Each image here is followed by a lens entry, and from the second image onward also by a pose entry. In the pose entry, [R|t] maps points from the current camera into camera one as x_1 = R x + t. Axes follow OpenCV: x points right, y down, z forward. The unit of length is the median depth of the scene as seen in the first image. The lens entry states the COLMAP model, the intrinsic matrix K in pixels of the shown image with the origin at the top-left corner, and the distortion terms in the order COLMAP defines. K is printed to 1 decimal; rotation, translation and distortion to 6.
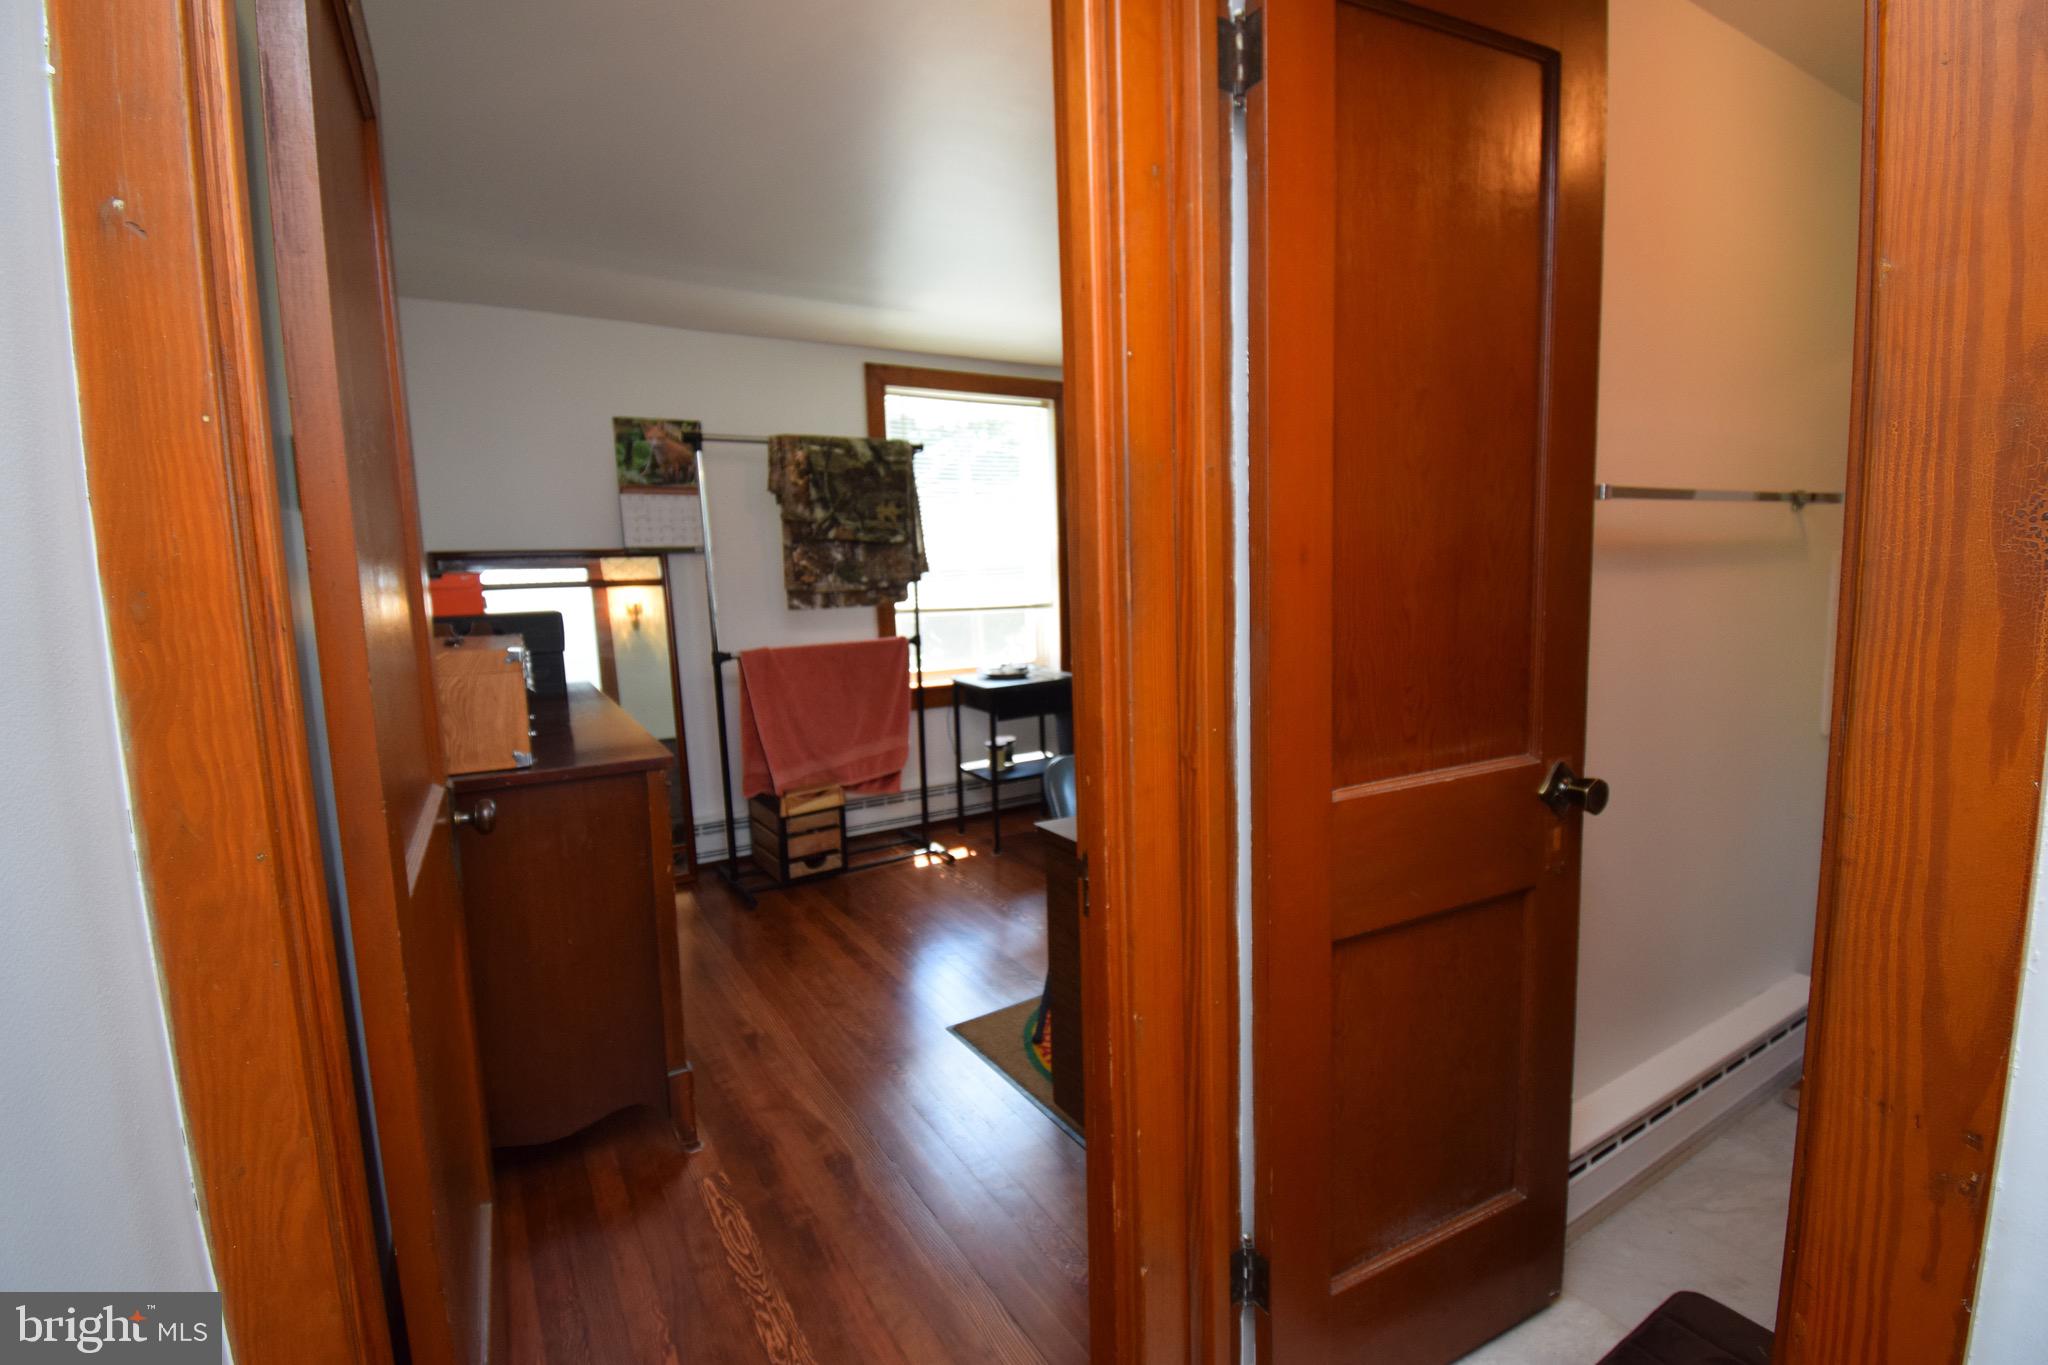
lens RADIAL K [[917.7, 0, 1026.7], [0, 917.7, 673.9], [0, 0, 1]] dist [0.024084, -0.026667]
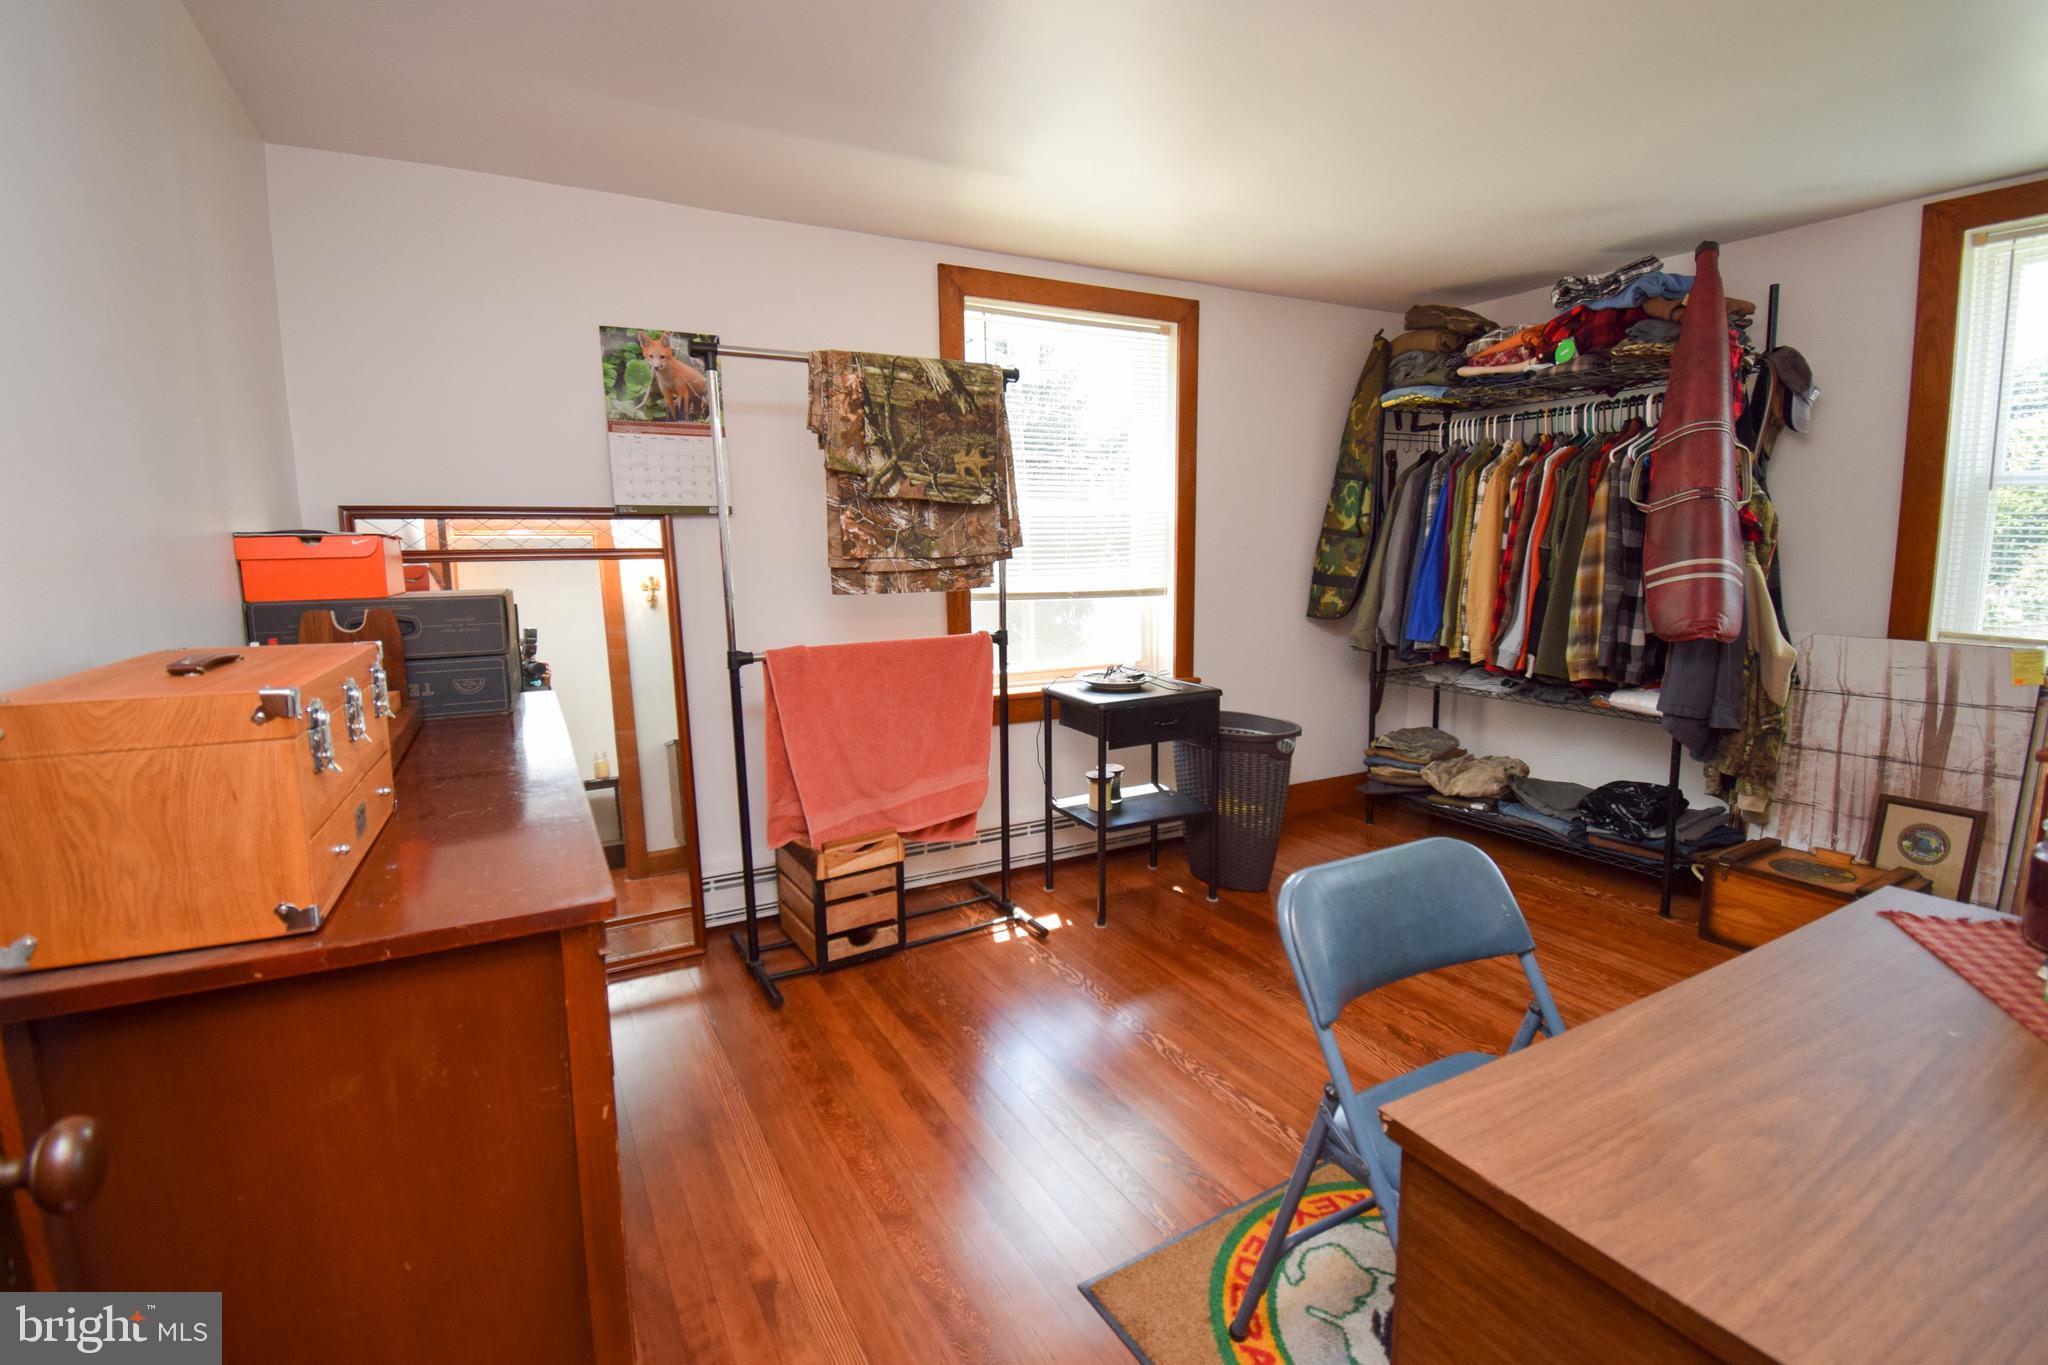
lens RADIAL K [[917.7, 0, 1026.7], [0, 917.7, 673.9], [0, 0, 1]] dist [0.024084, -0.026667]
pose [[0.999063, 0.023798, -0.036157, -0.076402], [-0.022843, 0.999385, 0.026599, -0.029314], [0.036768, -0.025749, 0.998992, 0.272757]]
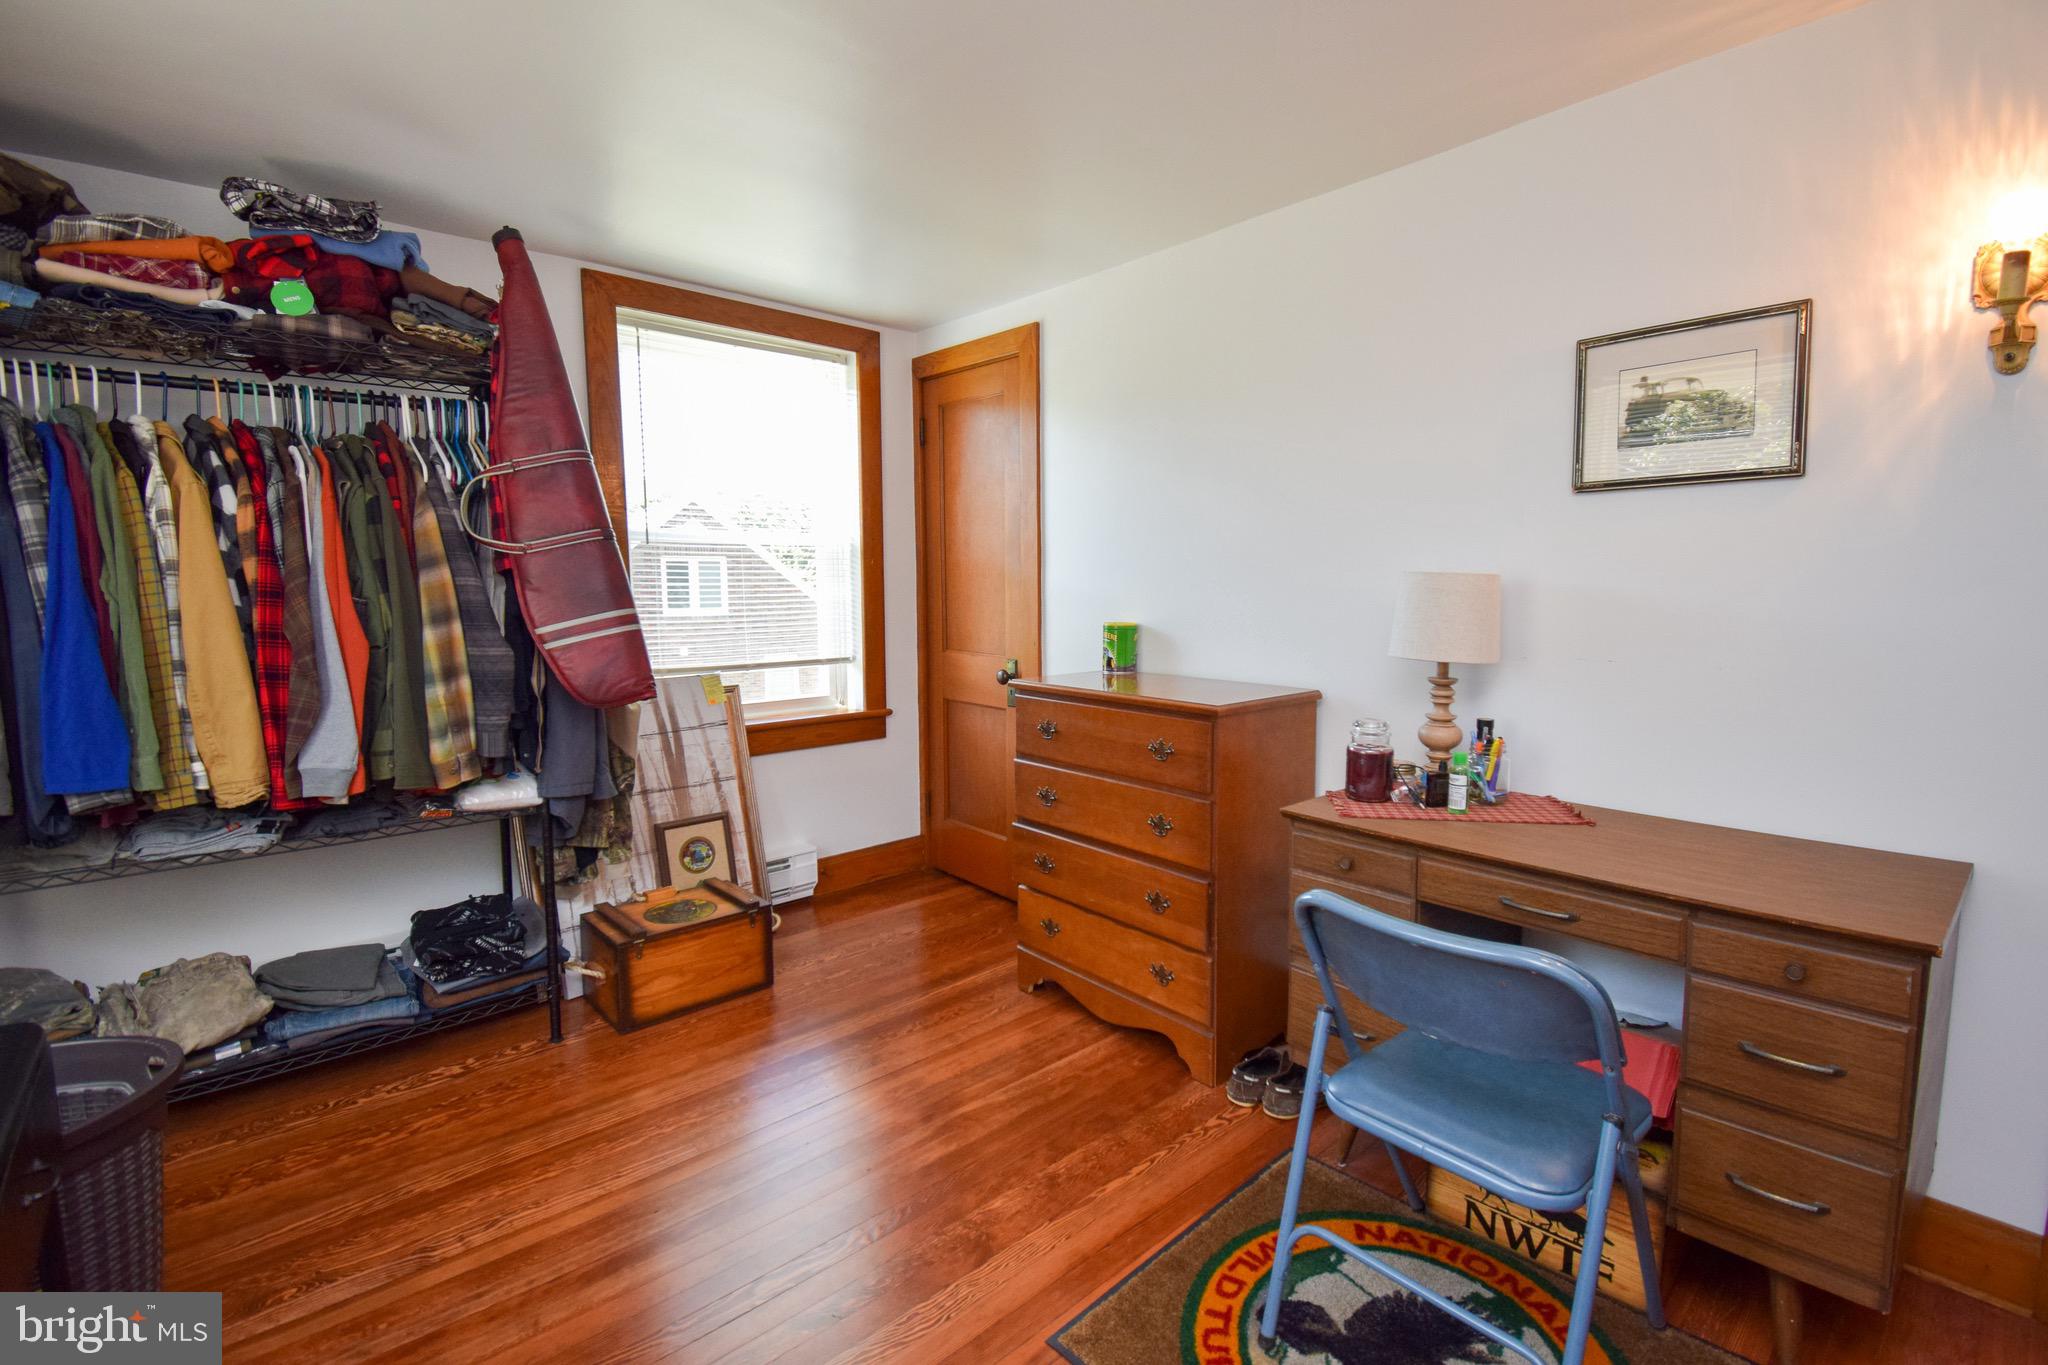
lens RADIAL K [[917.7, 0, 1026.7], [0, 917.7, 673.9], [0, 0, 1]] dist [0.024084, -0.026667]
pose [[-0.152460, -0.069968, 0.985830, -0.222908], [0.127739, 0.987729, 0.089858, -0.083328], [-0.980020, 0.139629, -0.141651, 0.781277]]
